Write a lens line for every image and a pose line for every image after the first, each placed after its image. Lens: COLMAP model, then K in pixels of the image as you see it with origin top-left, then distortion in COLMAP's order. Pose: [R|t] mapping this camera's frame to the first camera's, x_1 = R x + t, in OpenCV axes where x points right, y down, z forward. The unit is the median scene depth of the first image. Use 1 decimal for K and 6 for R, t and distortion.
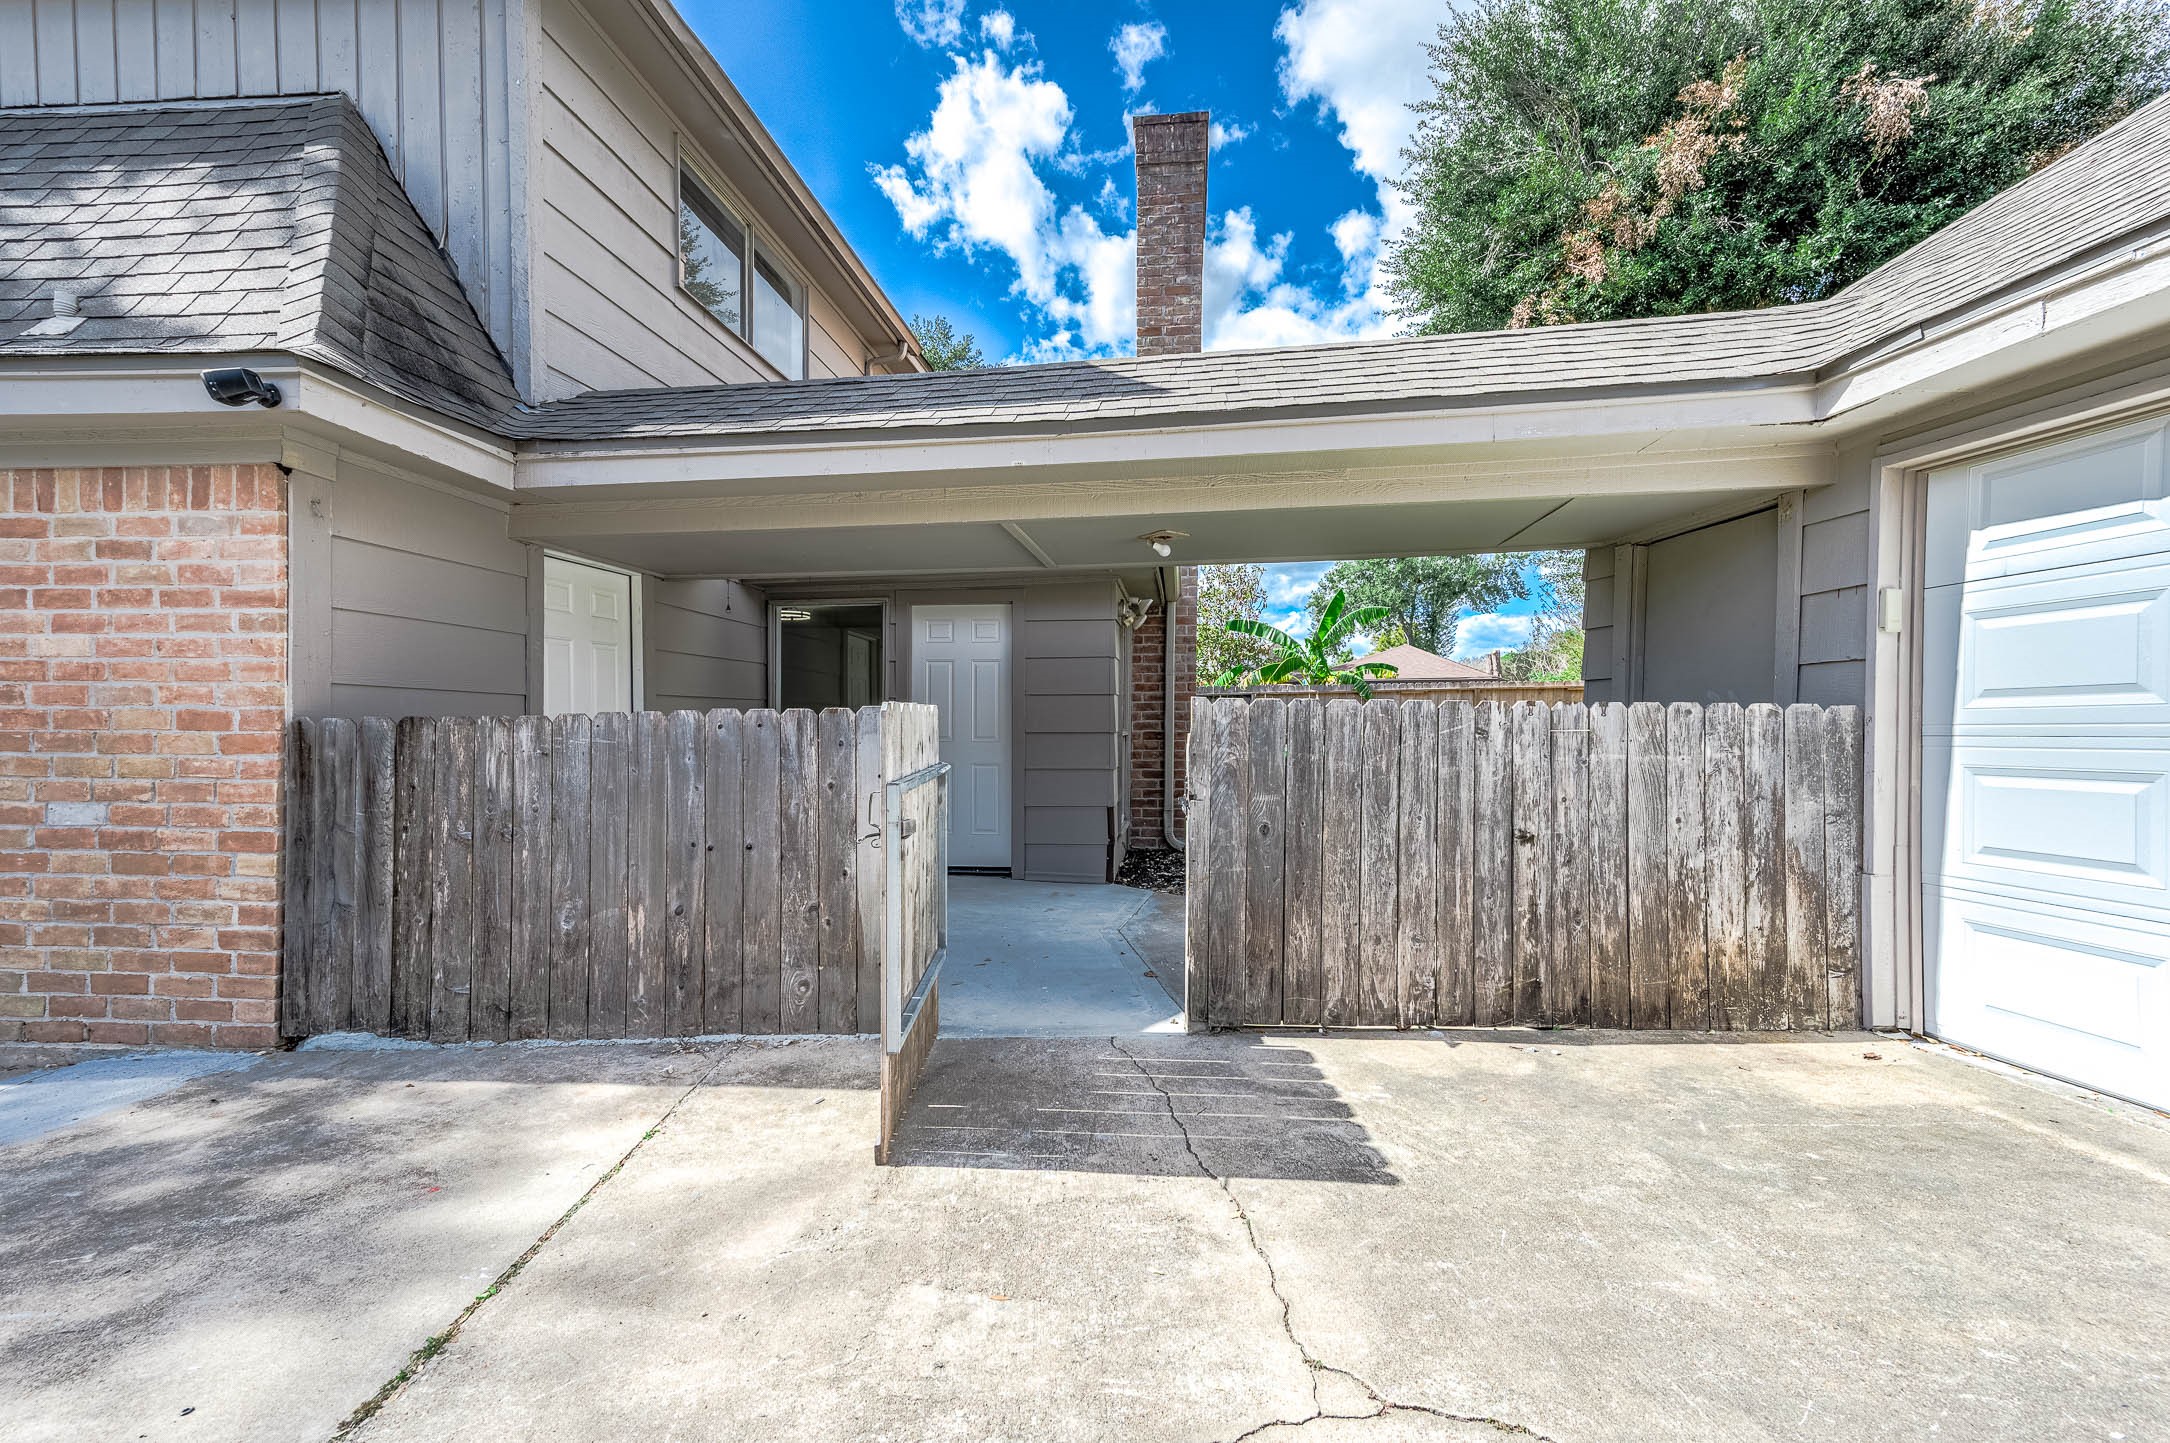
lens RADIAL K [[846.8, 0, 1080.6], [0, 846.8, 729.5], [0, 0, 1]] dist [0.021308, 0.000679]
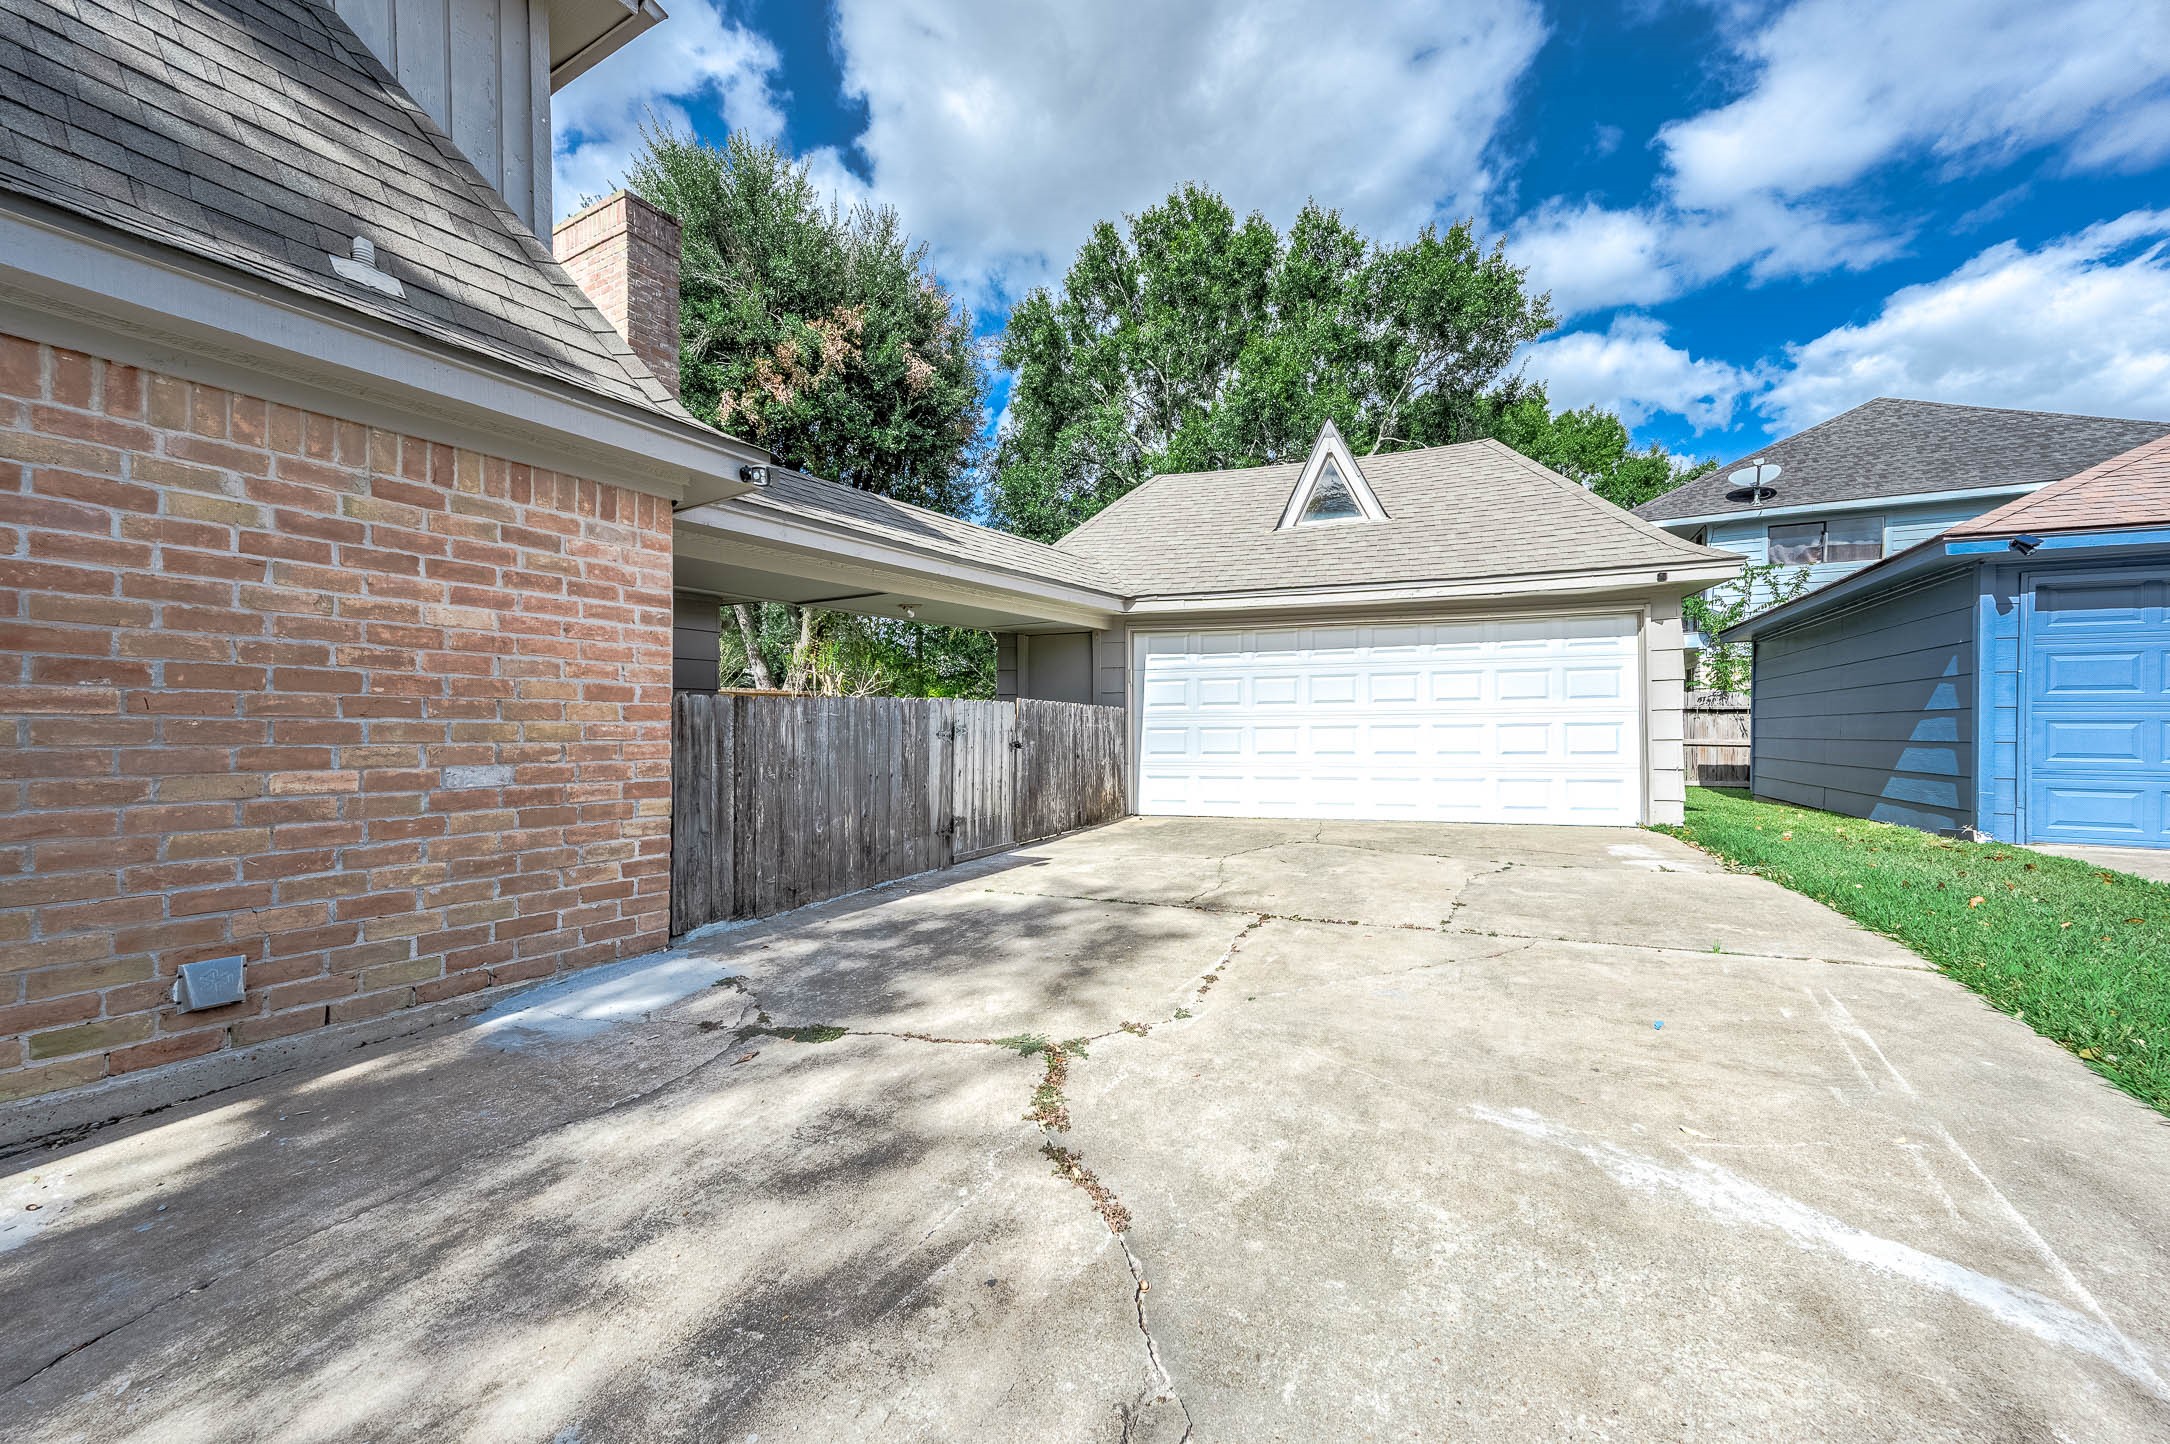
lens RADIAL K [[831.5, 0, 1088.1], [0, 831.5, 725.0], [0, 0, 1]] dist [0.001982, 0.000072]
pose [[0.425130, 0.001480, 0.905131, -1.773371], [0.004684, 0.999982, -0.003835, 0.041809], [-0.905120, 0.005870, 0.425116, -0.108743]]
